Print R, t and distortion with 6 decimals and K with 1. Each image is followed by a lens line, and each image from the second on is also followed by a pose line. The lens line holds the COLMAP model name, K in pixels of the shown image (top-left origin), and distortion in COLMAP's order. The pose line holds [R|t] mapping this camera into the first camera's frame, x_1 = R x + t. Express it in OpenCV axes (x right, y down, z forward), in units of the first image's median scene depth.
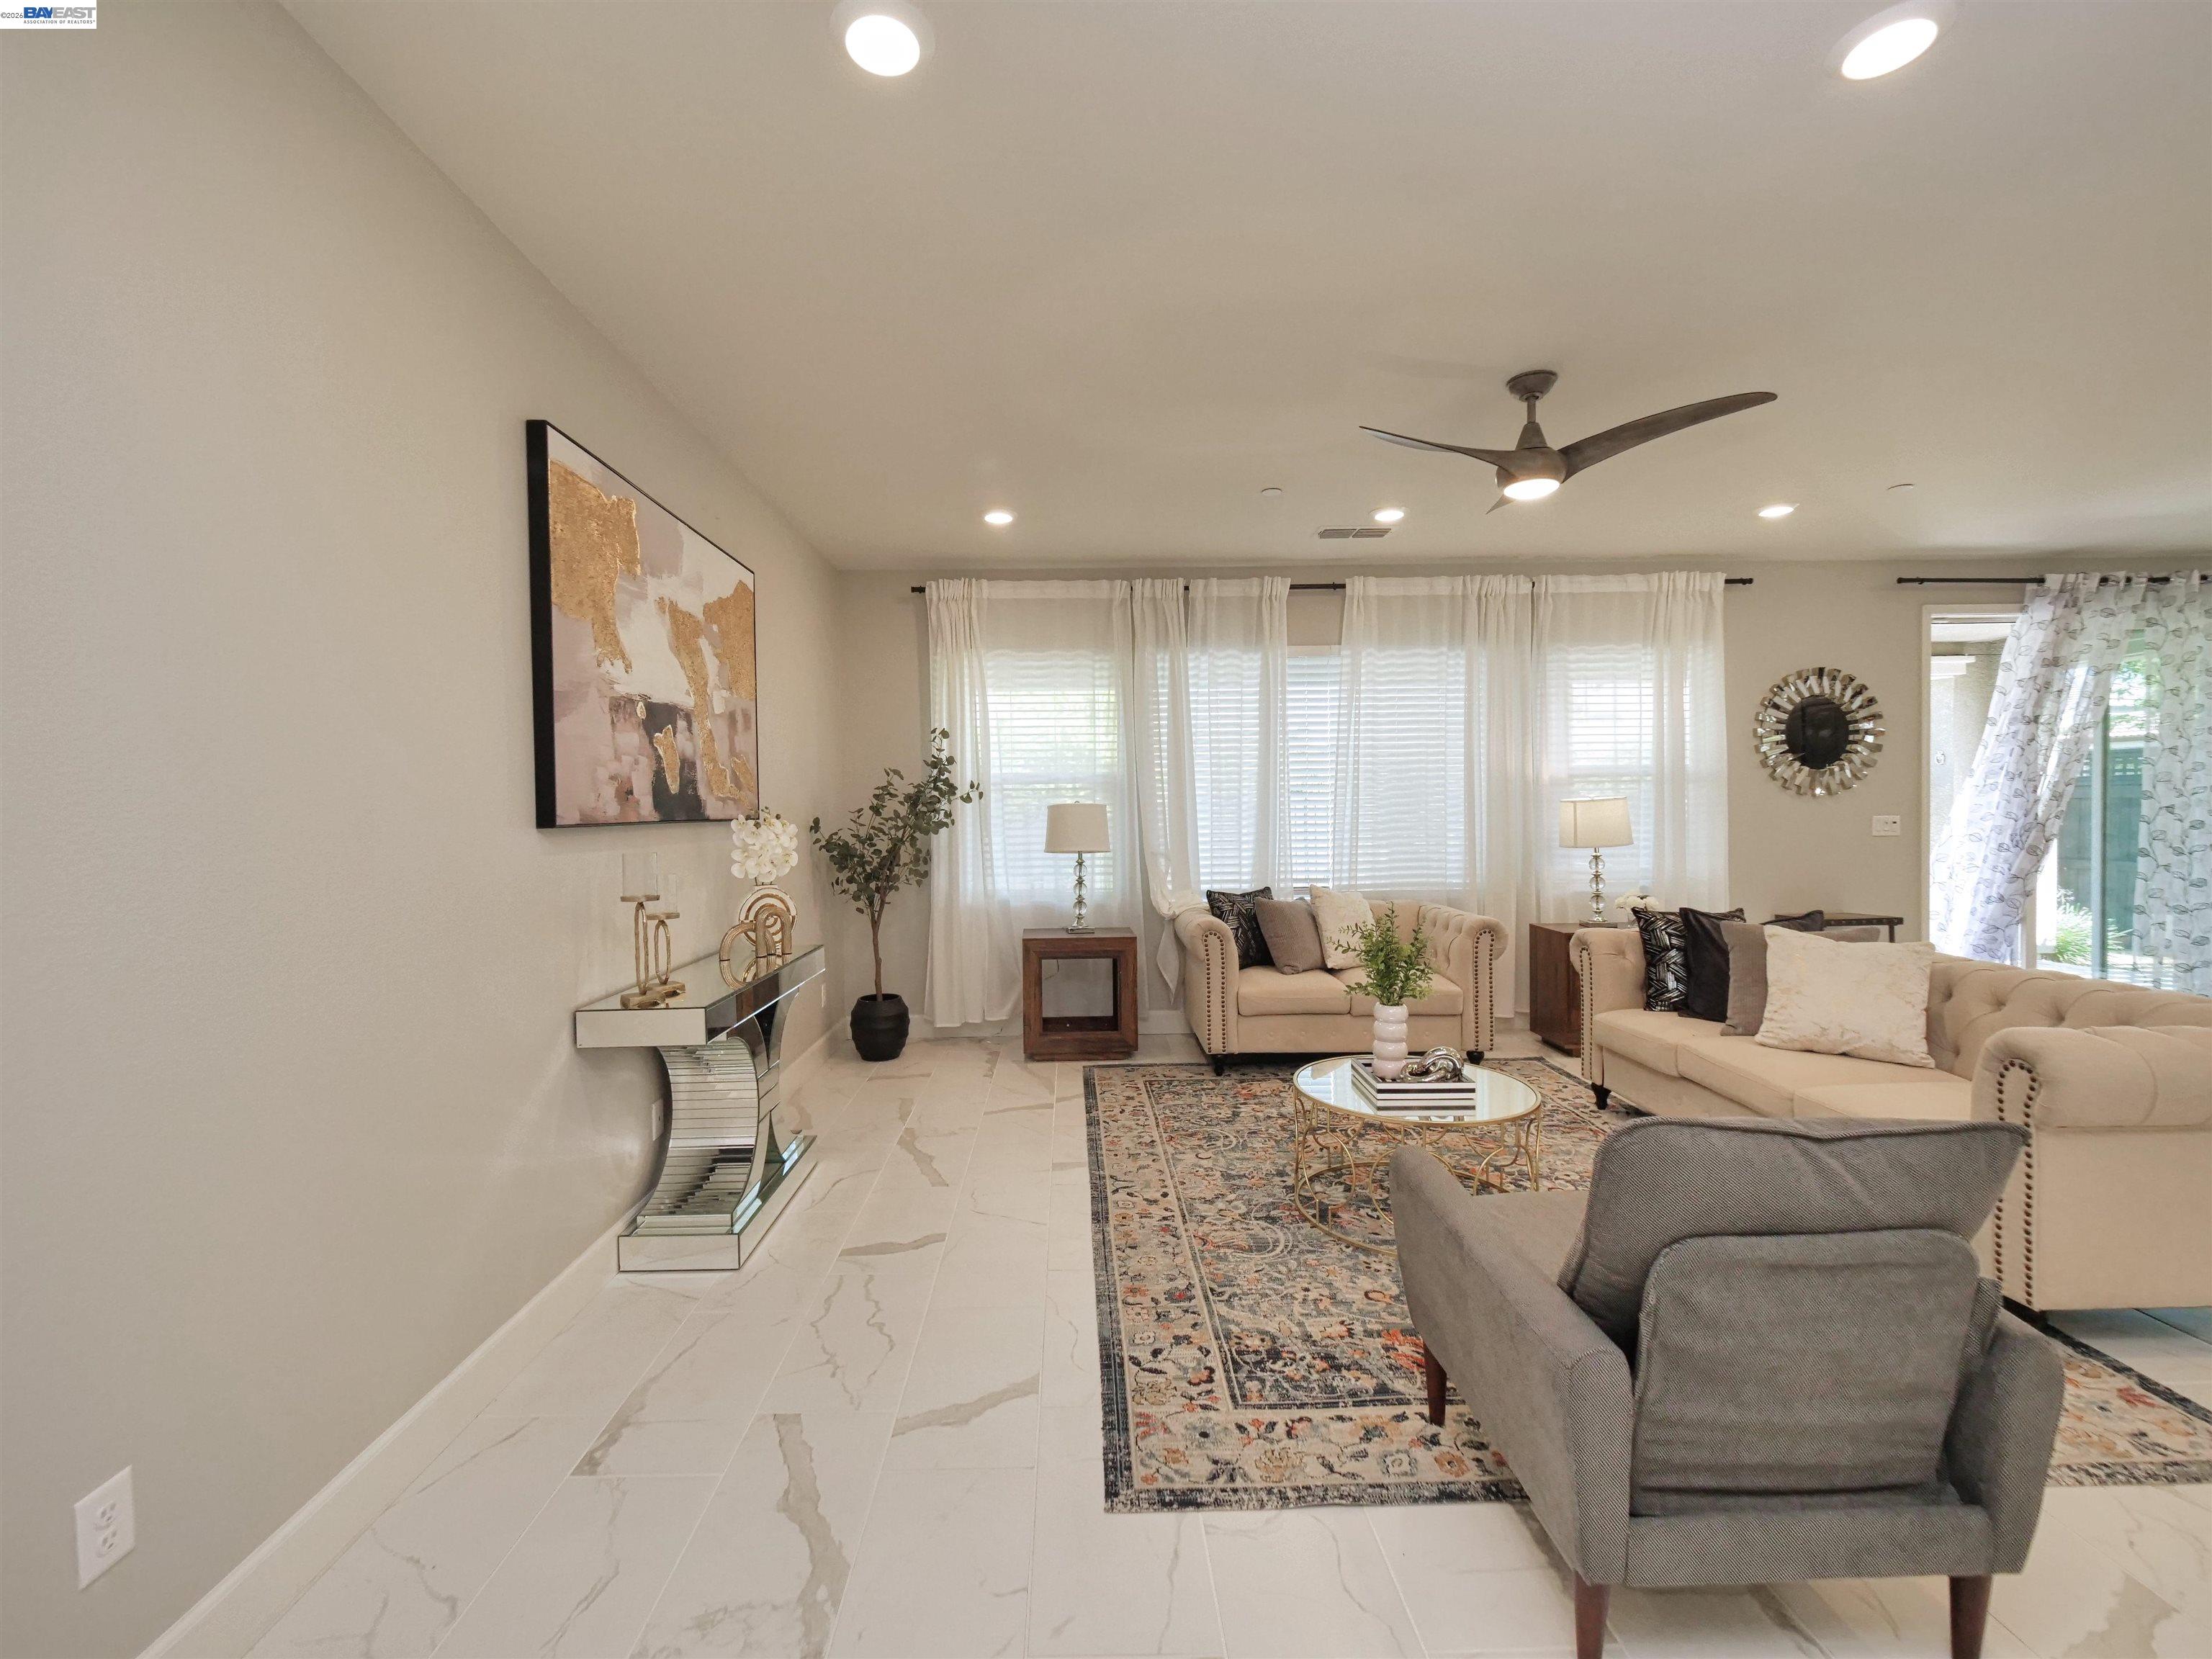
lens RADIAL K [[939.1, 0, 1077.7], [0, 939.1, 826.9], [0, 0, 1]] dist [-0.005002, -0.000293]
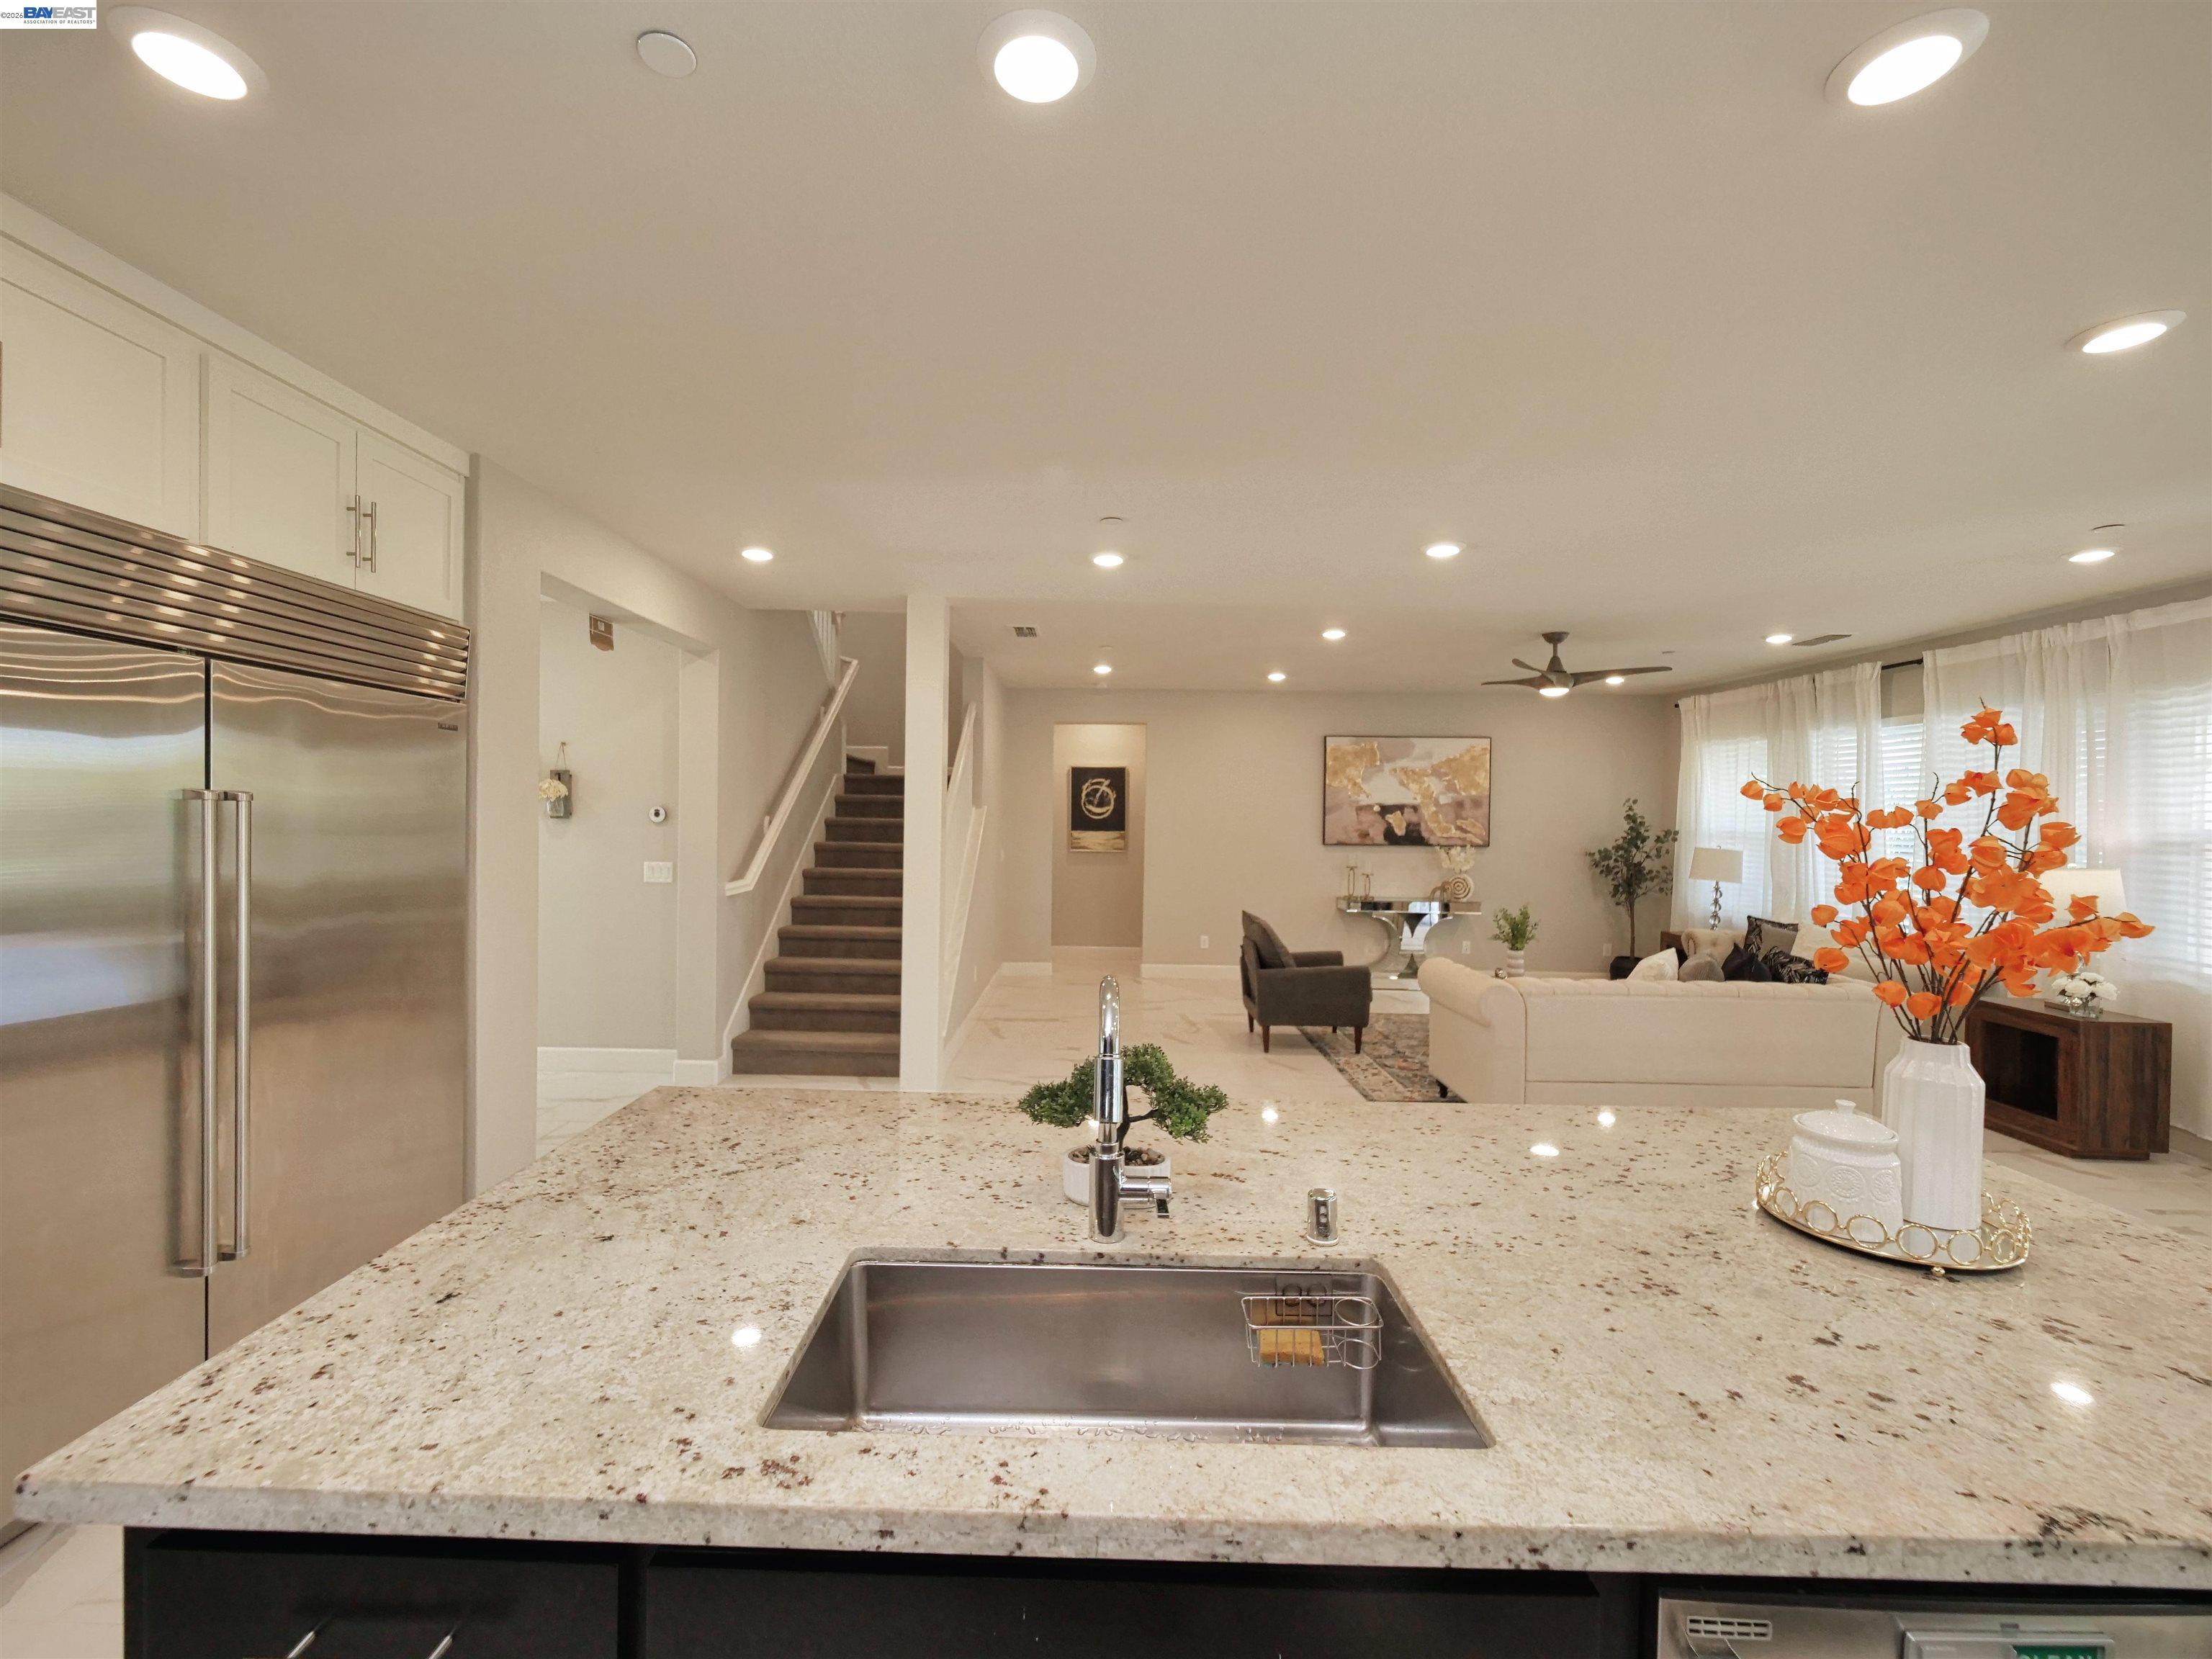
lens RADIAL K [[939.1, 0, 1077.7], [0, 939.1, 826.9], [0, 0, 1]] dist [-0.005002, -0.000293]
pose [[-0.031278, 0.028156, -0.999114, 1.429511], [-0.031261, 0.999087, 0.029134, -0.065330], [0.999022, 0.032145, -0.030369, 0.057415]]
